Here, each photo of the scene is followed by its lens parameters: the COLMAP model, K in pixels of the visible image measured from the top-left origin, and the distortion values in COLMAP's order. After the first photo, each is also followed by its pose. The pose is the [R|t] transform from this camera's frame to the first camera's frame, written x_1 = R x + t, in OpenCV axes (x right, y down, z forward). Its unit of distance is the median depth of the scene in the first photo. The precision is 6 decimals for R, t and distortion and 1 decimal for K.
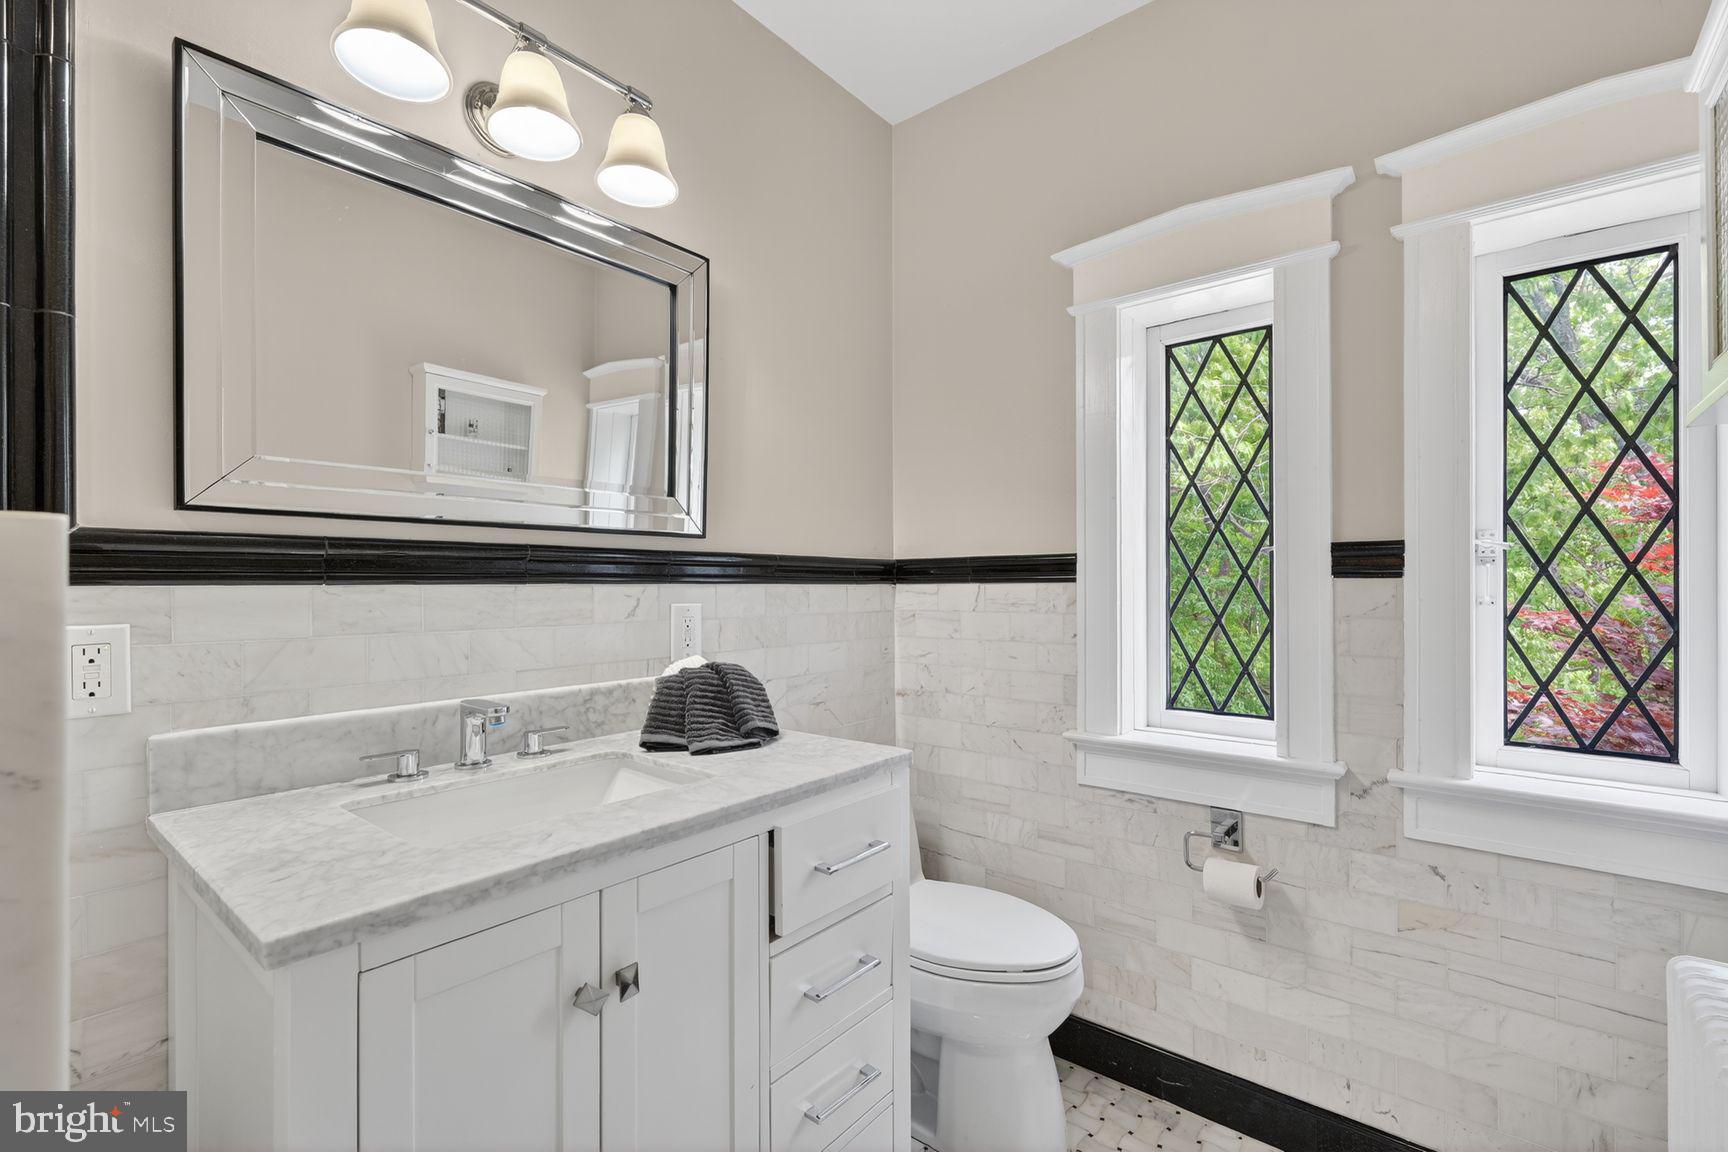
lens RADIAL K [[761.9, 0, 866.3], [0, 761.9, 584.9], [0, 0, 1]] dist [-0.033265, -0.000383]
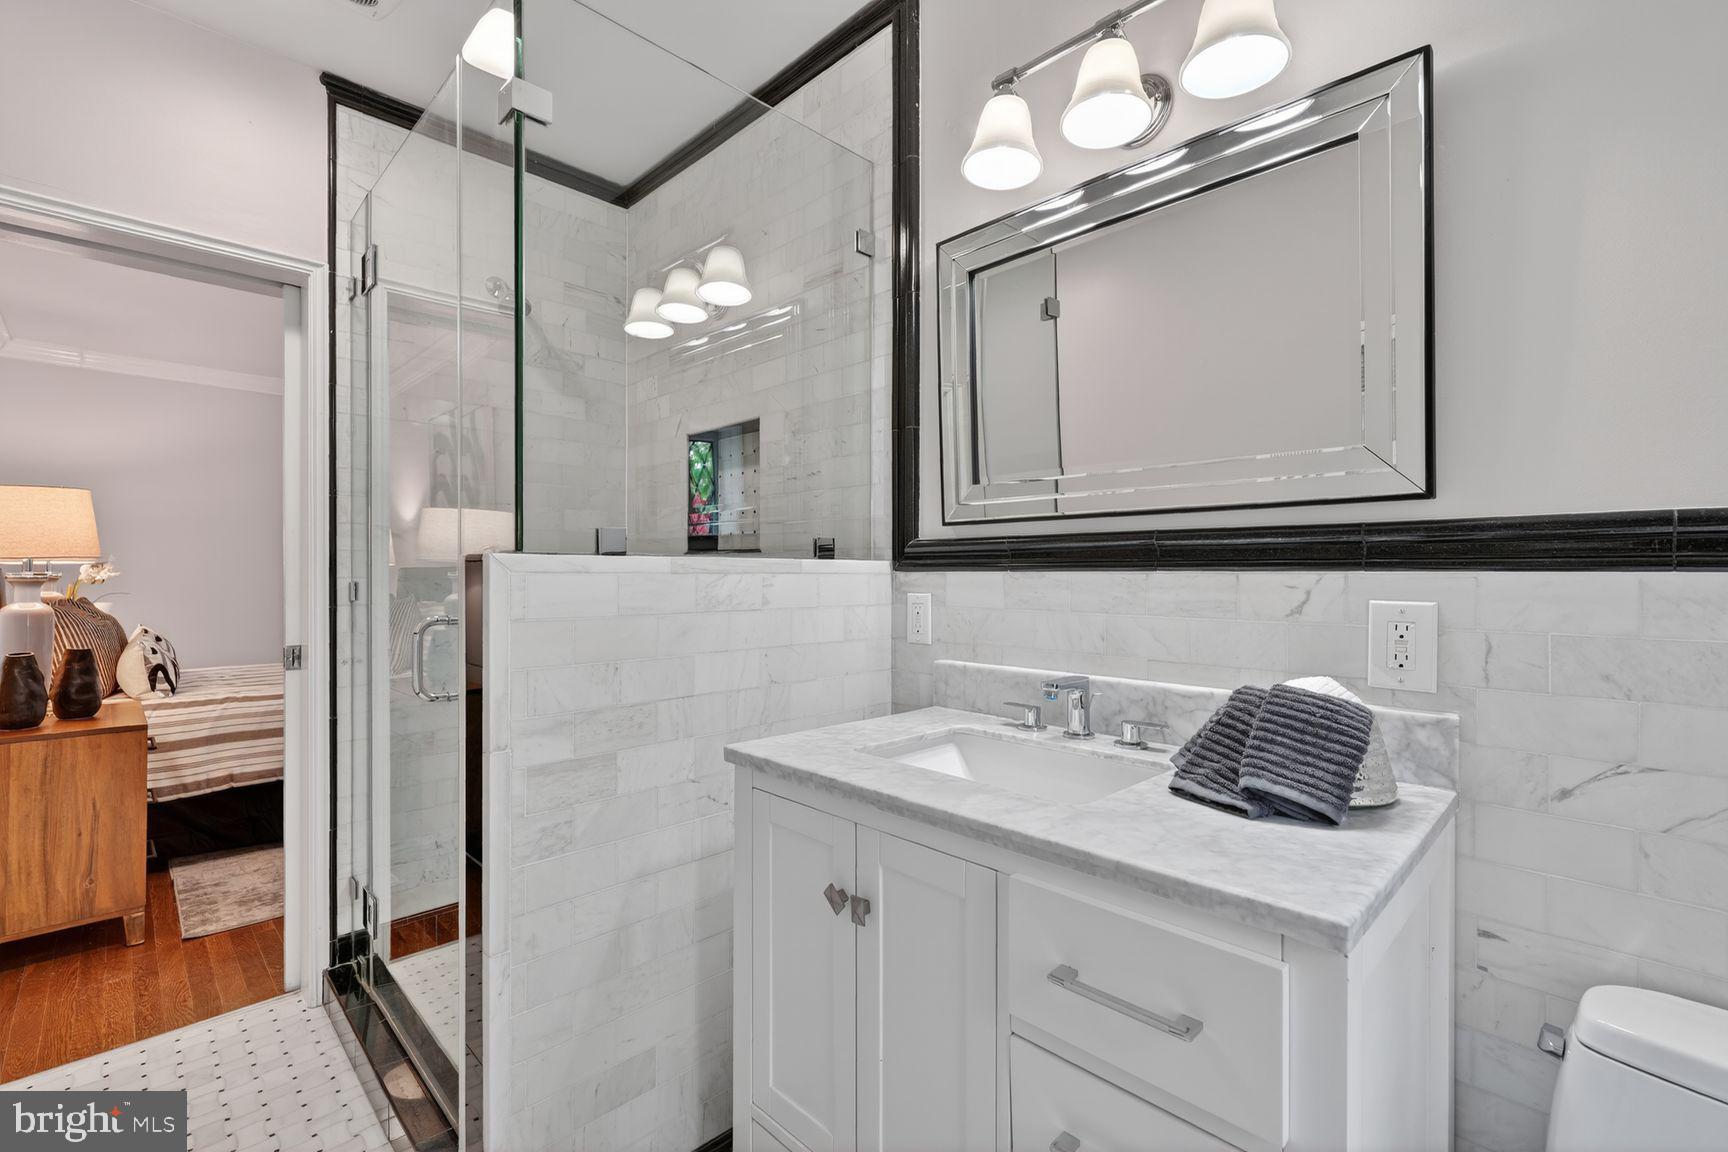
lens RADIAL K [[745.3, 0, 867.8], [0, 745.3, 570.0], [0, 0, 1]] dist [-0.000511, -0.000153]
pose [[-0.111332, 0.000699, -0.993783, 0.596018], [-0.001845, 0.999998, 0.000910, -0.003197], [0.993782, 0.001934, -0.111331, 0.818810]]
